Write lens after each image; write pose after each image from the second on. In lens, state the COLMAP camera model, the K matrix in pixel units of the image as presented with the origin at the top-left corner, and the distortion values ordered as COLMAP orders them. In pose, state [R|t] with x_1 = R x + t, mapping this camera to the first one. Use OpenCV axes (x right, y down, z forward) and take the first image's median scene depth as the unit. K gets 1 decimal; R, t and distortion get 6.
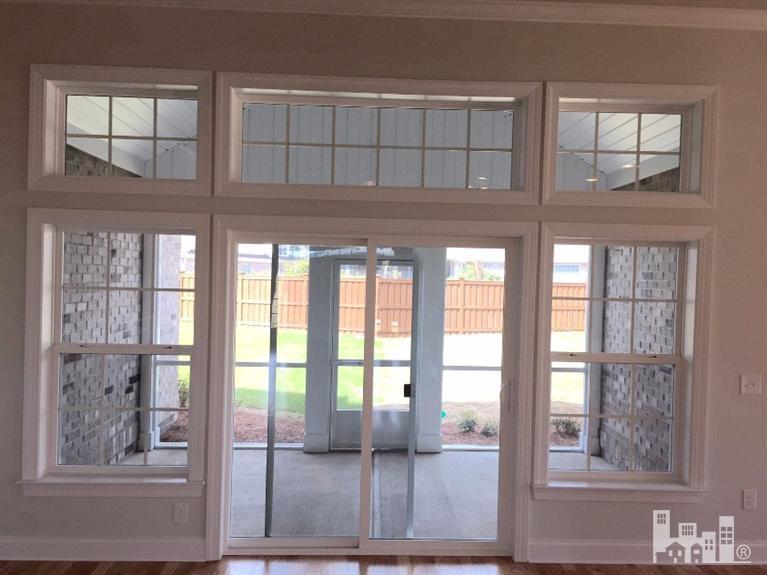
lens RADIAL K [[656.3, 0, 383.5], [0, 656.3, 287.5], [0, 0, 1]] dist [0.040596, -0.014879]
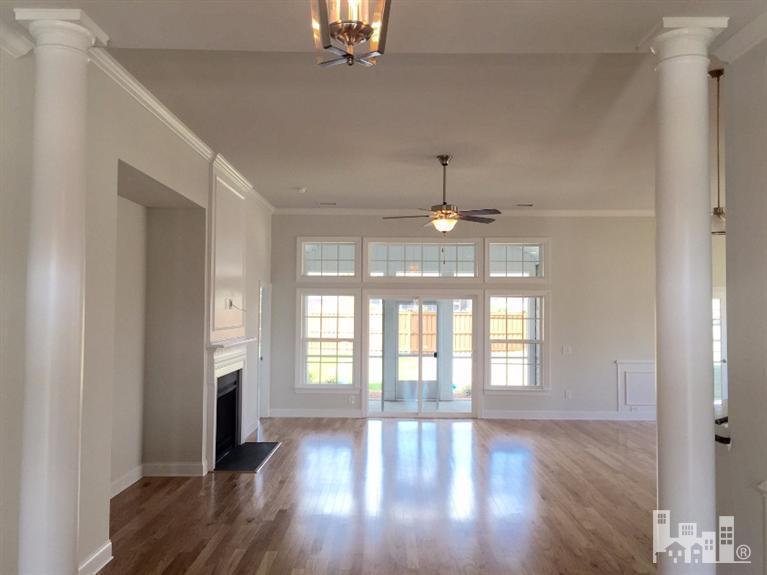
lens RADIAL K [[656.3, 0, 383.5], [0, 656.3, 287.5], [0, 0, 1]] dist [0.040596, -0.014879]
pose [[0.999263, -0.017494, -0.034173, -0.075322], [0.015718, 0.998545, -0.051574, 0.022733], [0.035025, 0.050999, 0.998084, -1.602296]]
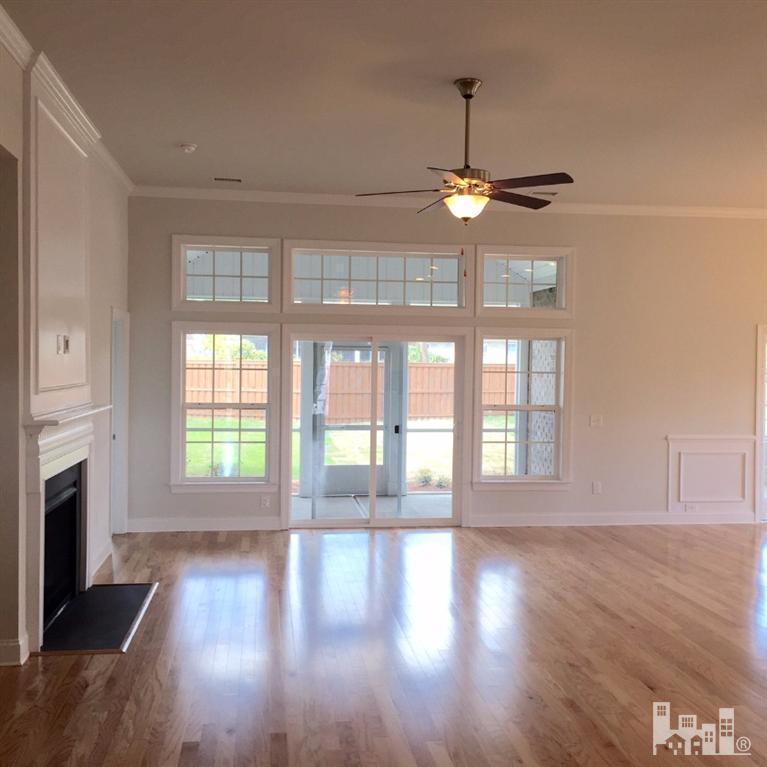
lens RADIAL K [[870.5, 0, 383.5], [0, 870.5, 383.5], [0, 0, 1]] dist [0.090532, -0.140689]
pose [[0.994106, -0.014290, 0.107469, -0.230971], [0.013164, 0.999851, 0.011183, 0.018223], [-0.107613, -0.009703, 0.994146, -1.168116]]
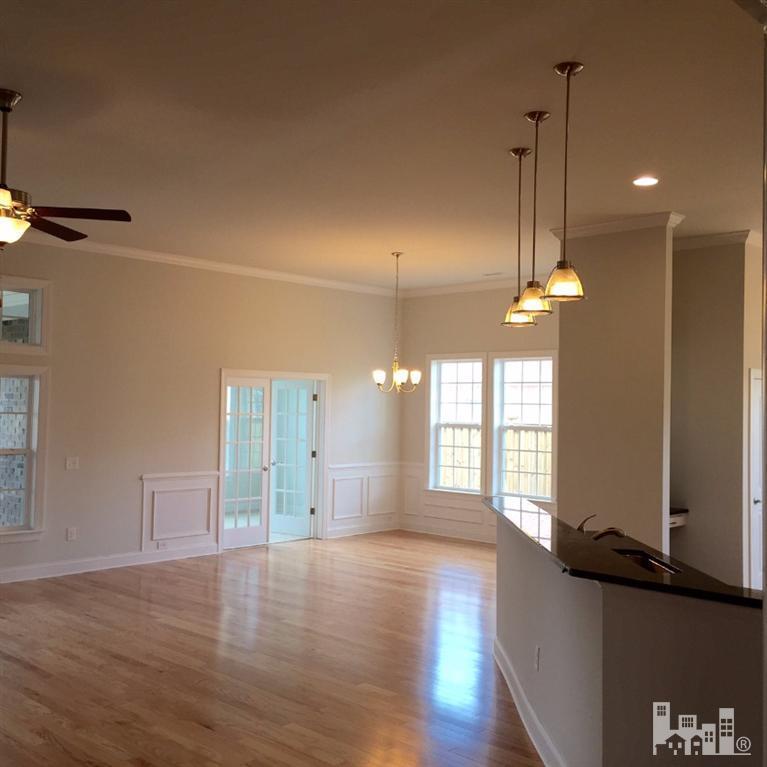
lens RADIAL K [[870.5, 0, 383.5], [0, 870.5, 383.5], [0, 0, 1]] dist [0.090532, -0.140689]
pose [[0.710960, 0.008808, 0.703177, -0.420837], [0.010833, 0.999666, -0.023476, 0.008649], [-0.703149, 0.024308, 0.710627, -1.070862]]
